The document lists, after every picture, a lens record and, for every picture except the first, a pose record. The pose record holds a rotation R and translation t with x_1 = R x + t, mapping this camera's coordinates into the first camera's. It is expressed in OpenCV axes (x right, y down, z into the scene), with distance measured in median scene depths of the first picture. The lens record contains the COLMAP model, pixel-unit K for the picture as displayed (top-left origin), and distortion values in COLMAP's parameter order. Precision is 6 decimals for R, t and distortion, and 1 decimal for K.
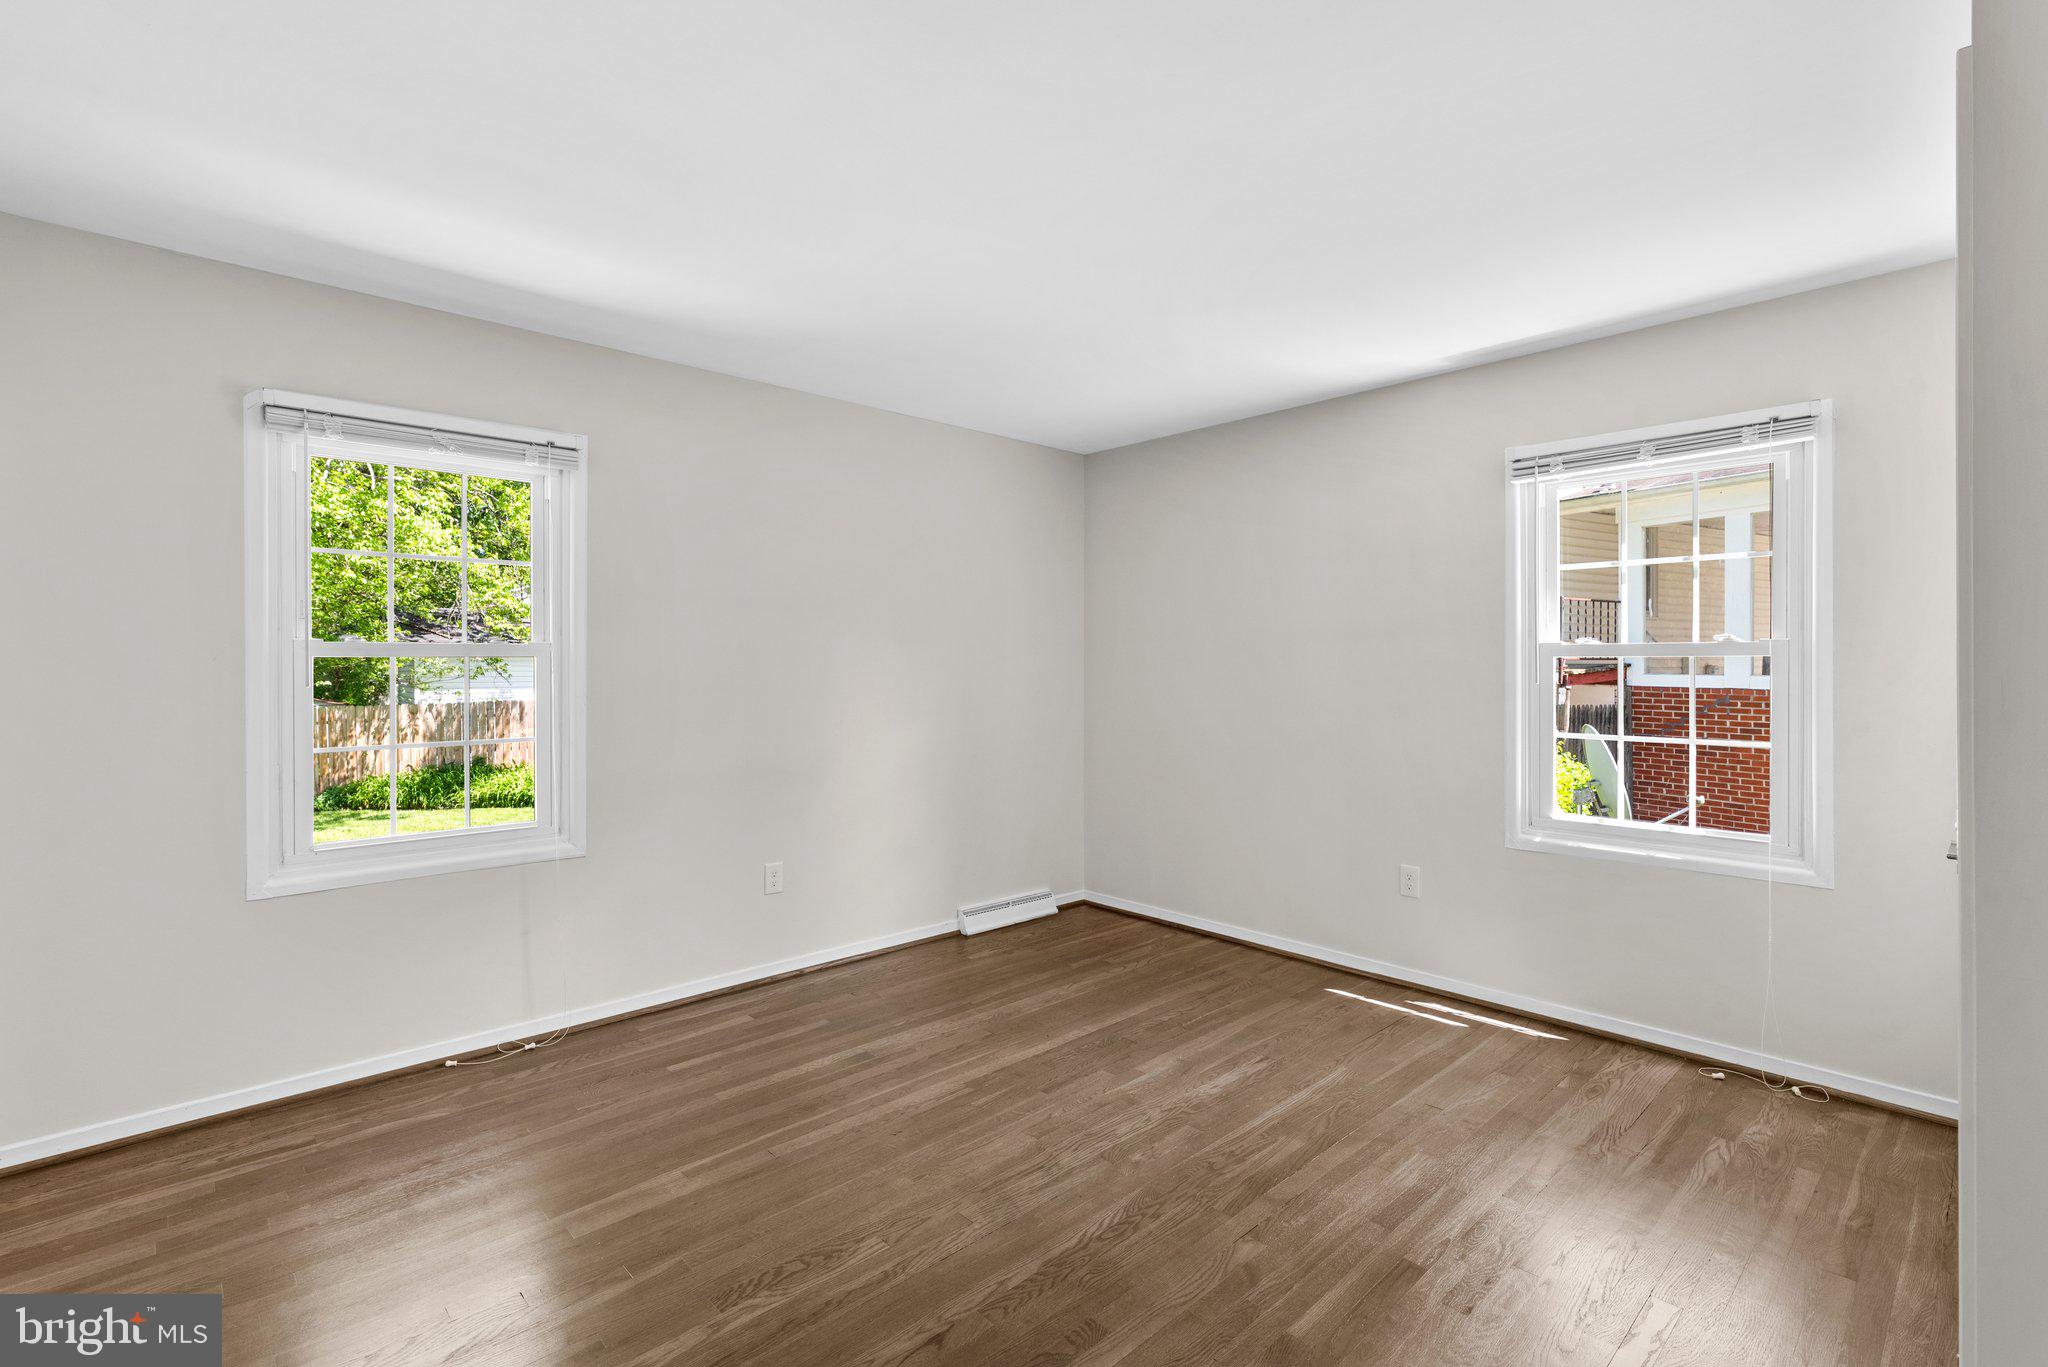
lens RADIAL K [[931.3, 0, 1034.4], [0, 931.3, 662.0], [0, 0, 1]] dist [0.003530, -0.000004]
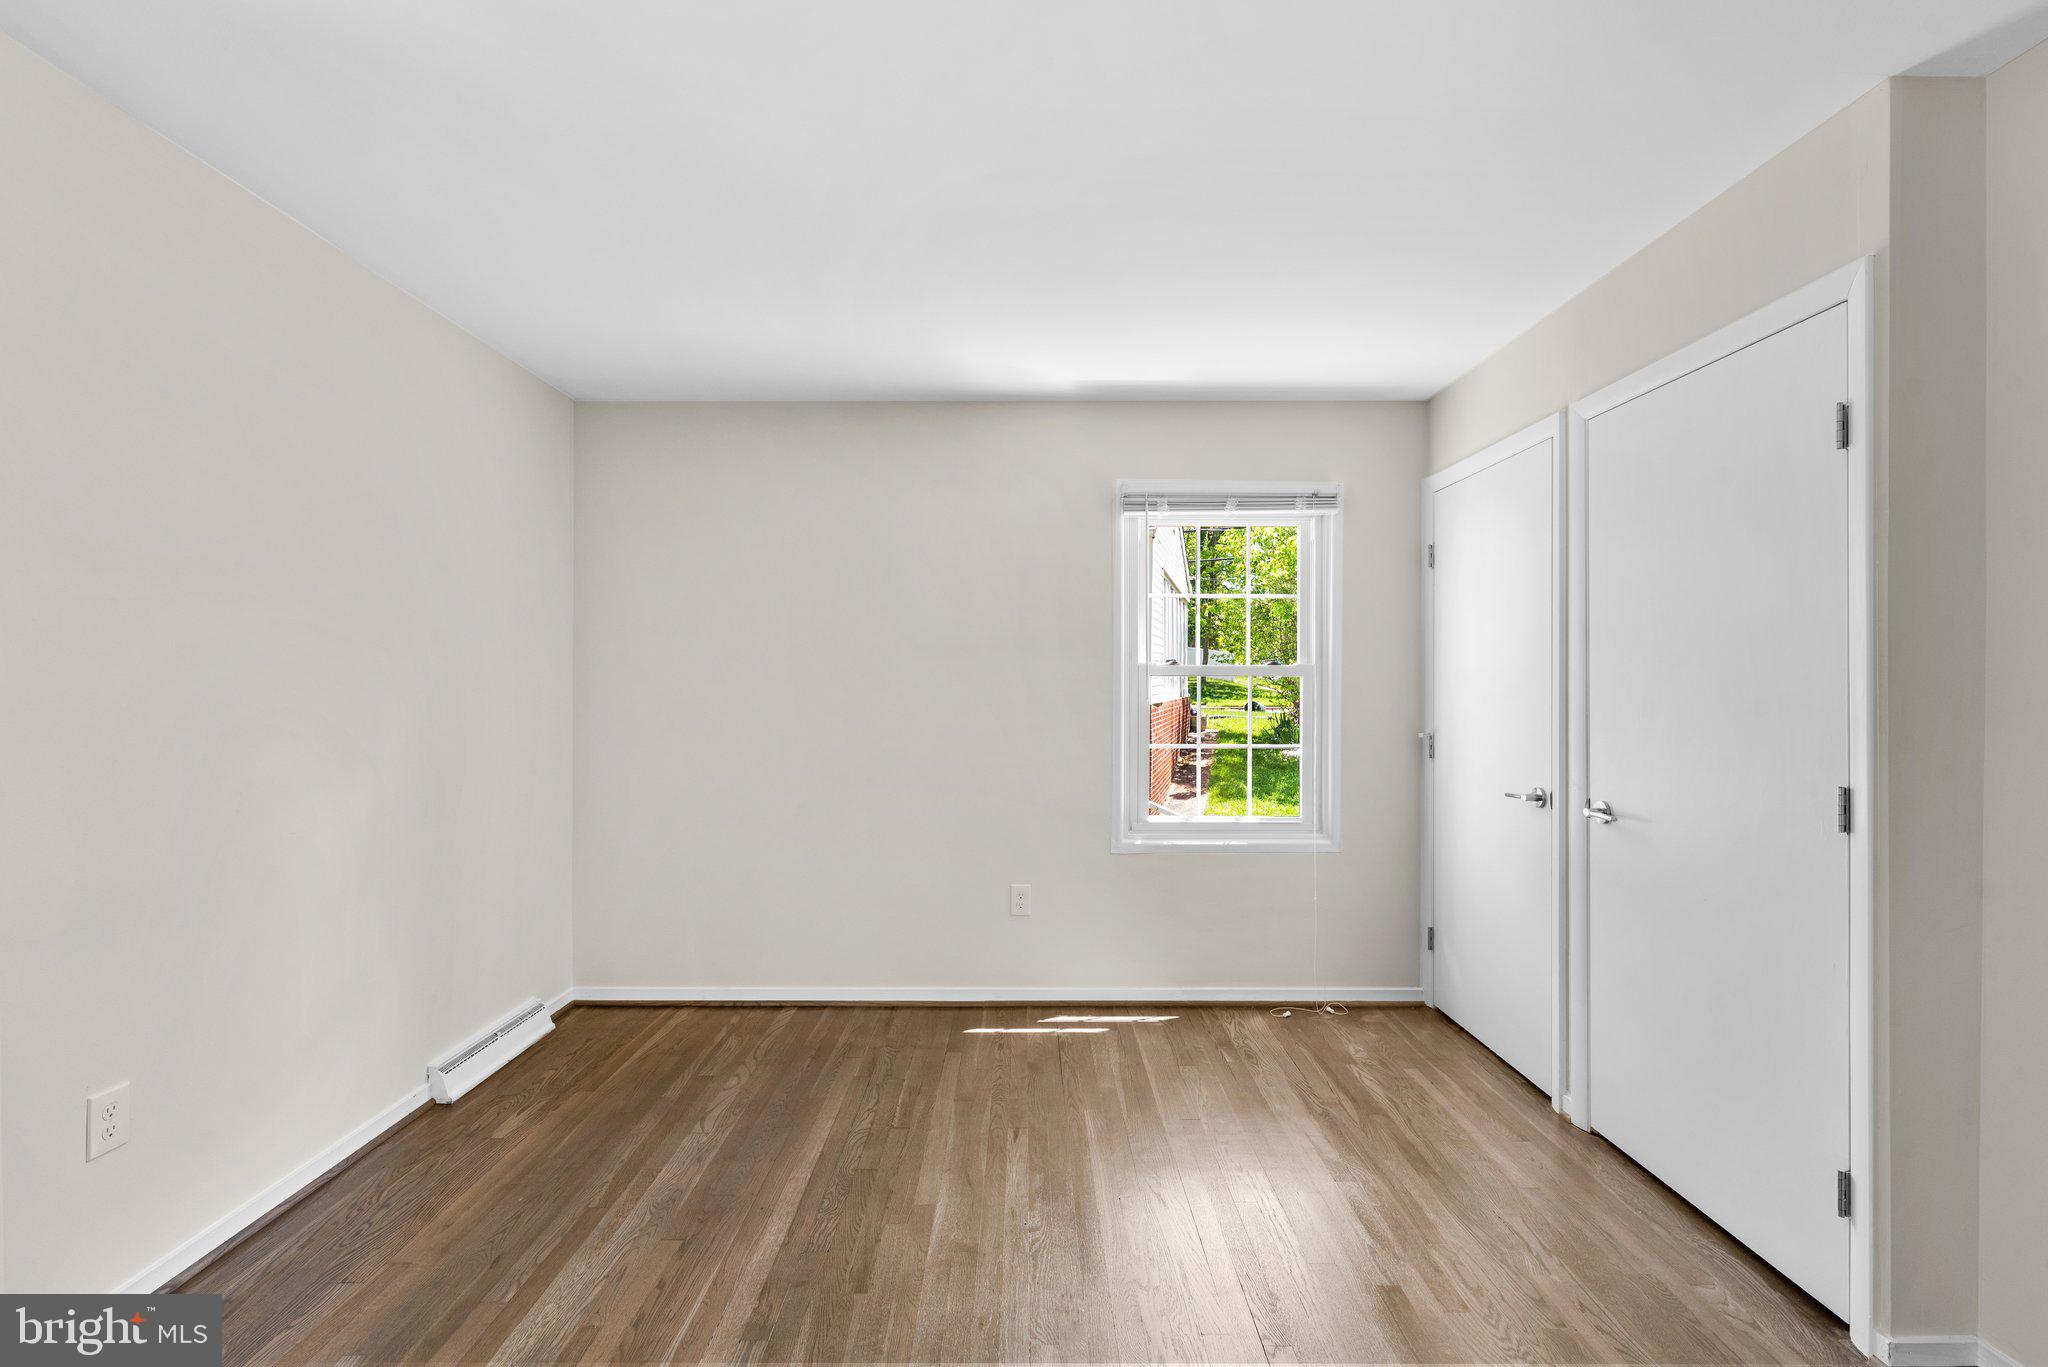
lens RADIAL K [[905.0, 0, 1024.0], [0, 905.0, 683.5], [0, 0, 1]] dist [0.004267, -0.000284]
pose [[0.683225, 0.003276, 0.730201, -0.332942], [-0.006182, 0.999980, 0.001297, 0.002507], [-0.730182, -0.005400, 0.683231, 0.369702]]
